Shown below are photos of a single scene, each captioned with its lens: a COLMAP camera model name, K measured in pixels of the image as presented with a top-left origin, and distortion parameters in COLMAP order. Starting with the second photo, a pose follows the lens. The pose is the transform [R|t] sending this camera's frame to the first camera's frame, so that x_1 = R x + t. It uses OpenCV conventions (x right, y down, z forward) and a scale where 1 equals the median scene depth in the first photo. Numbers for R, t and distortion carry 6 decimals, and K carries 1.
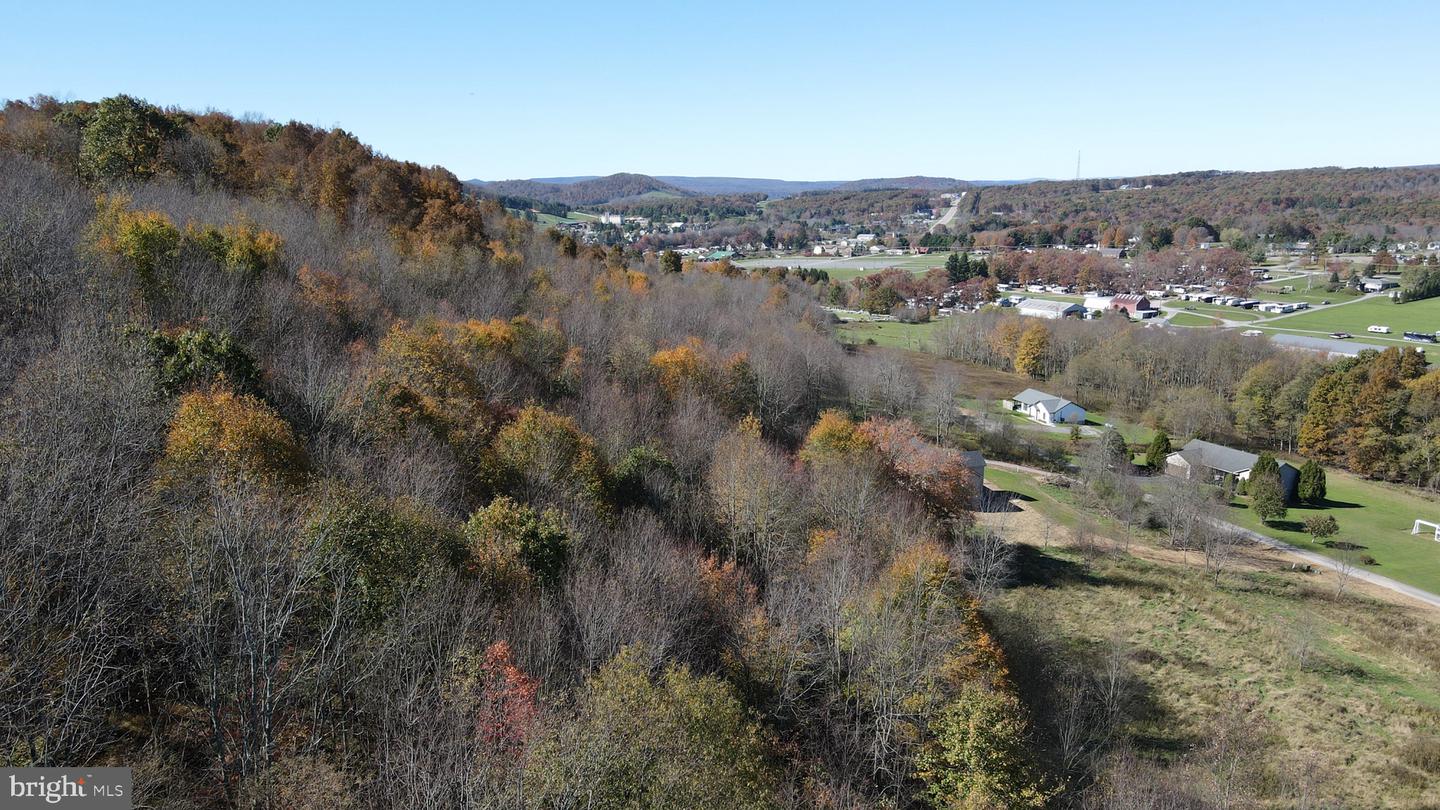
lens RADIAL K [[1068.0, 0, 707.6], [0, 1068.0, 408.0], [0, 0, 1]] dist [-0.004672, 0.025569]
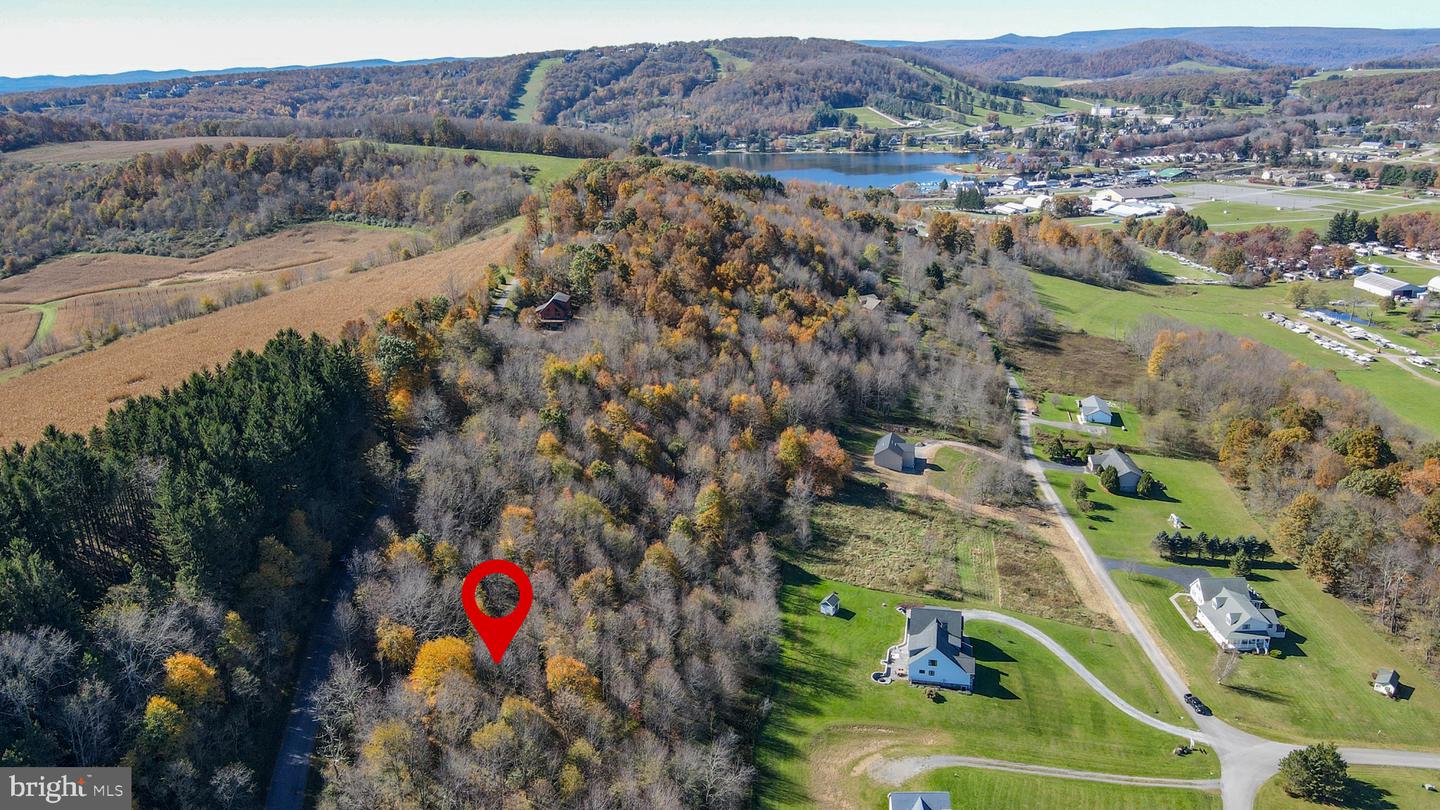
lens RADIAL K [[1068.0, 0, 708.9], [0, 1068.0, 407.8], [0, 0, 1]] dist [-0.004672, 0.025569]
pose [[0.887239, 0.134400, -0.441297, 0.200522], [-0.075322, 0.985987, 0.148852, -0.077288], [0.455118, -0.098828, 0.884929, -0.258983]]
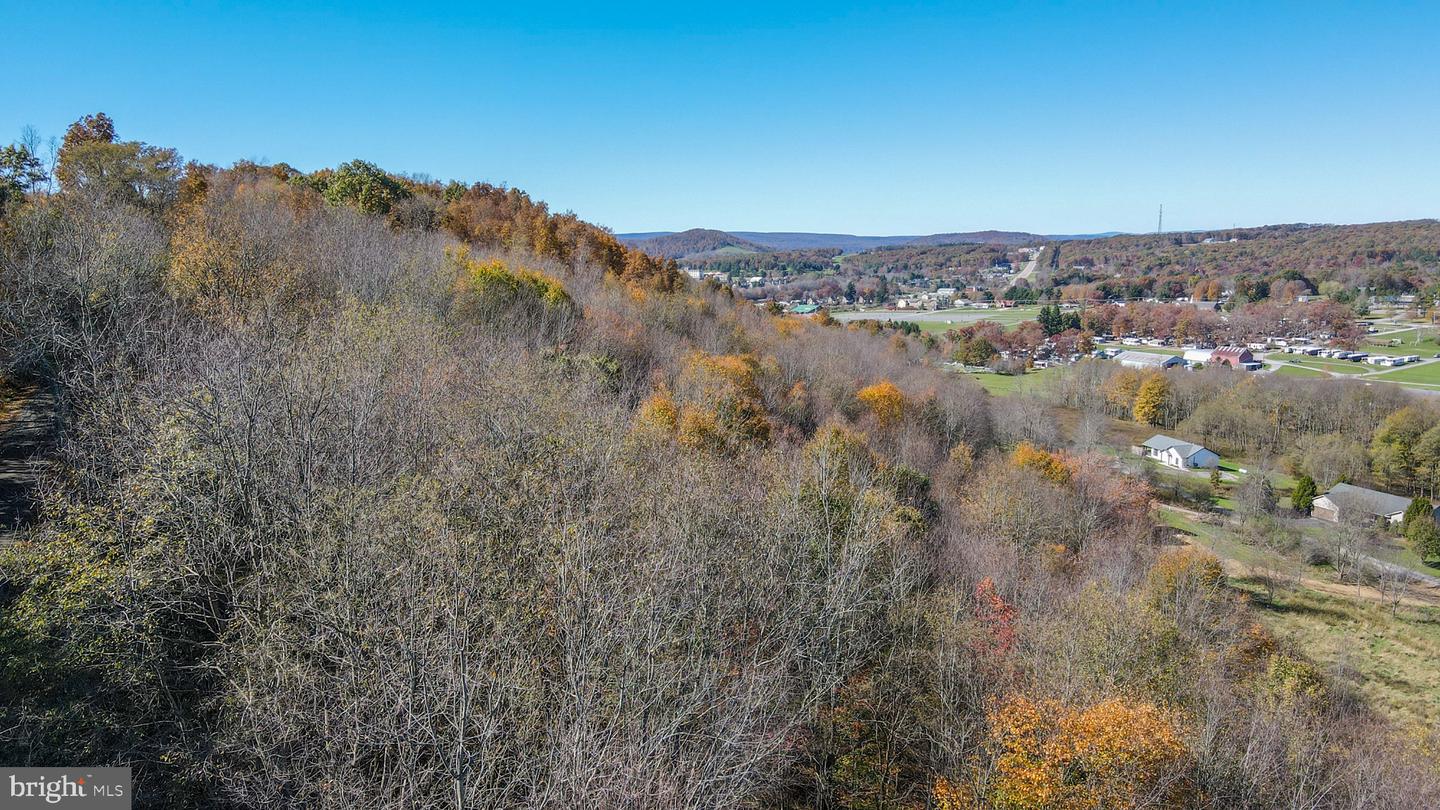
lens RADIAL K [[1068.0, 0, 707.9], [0, 1068.0, 409.6], [0, 0, 1]] dist [-0.004672, 0.025569]
pose [[0.997936, 0.006131, -0.063917, -0.025769], [-0.009249, 0.998776, -0.048598, 0.004590], [0.063541, 0.049089, 0.996771, -0.018616]]
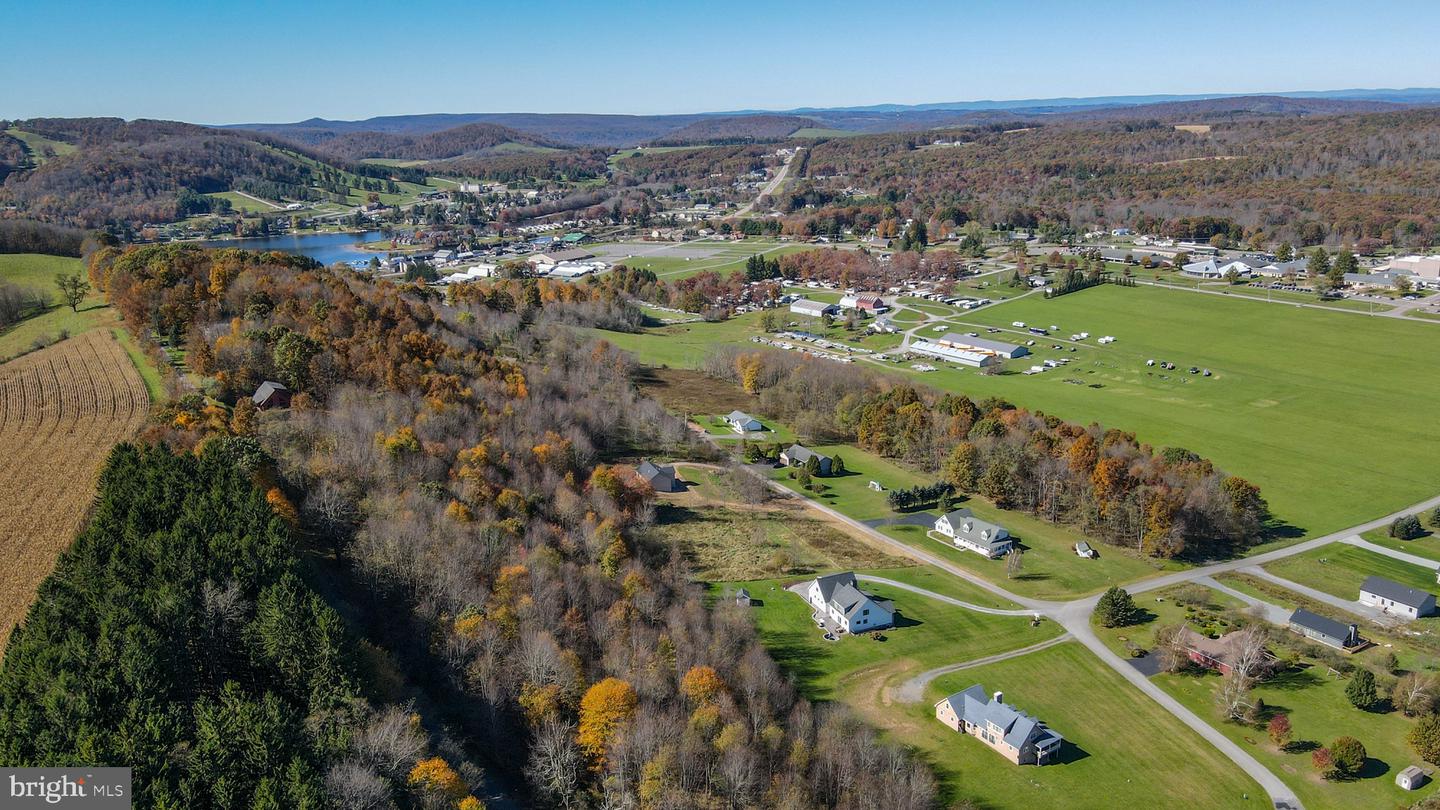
lens RADIAL K [[1068.0, 0, 709.3], [0, 1068.0, 413.7], [0, 0, 1]] dist [-0.004672, 0.025569]
pose [[0.990990, -0.049981, 0.124258, 0.010978], [0.041229, 0.996550, 0.072036, -0.059355], [-0.127430, -0.066264, 0.989632, -0.329349]]
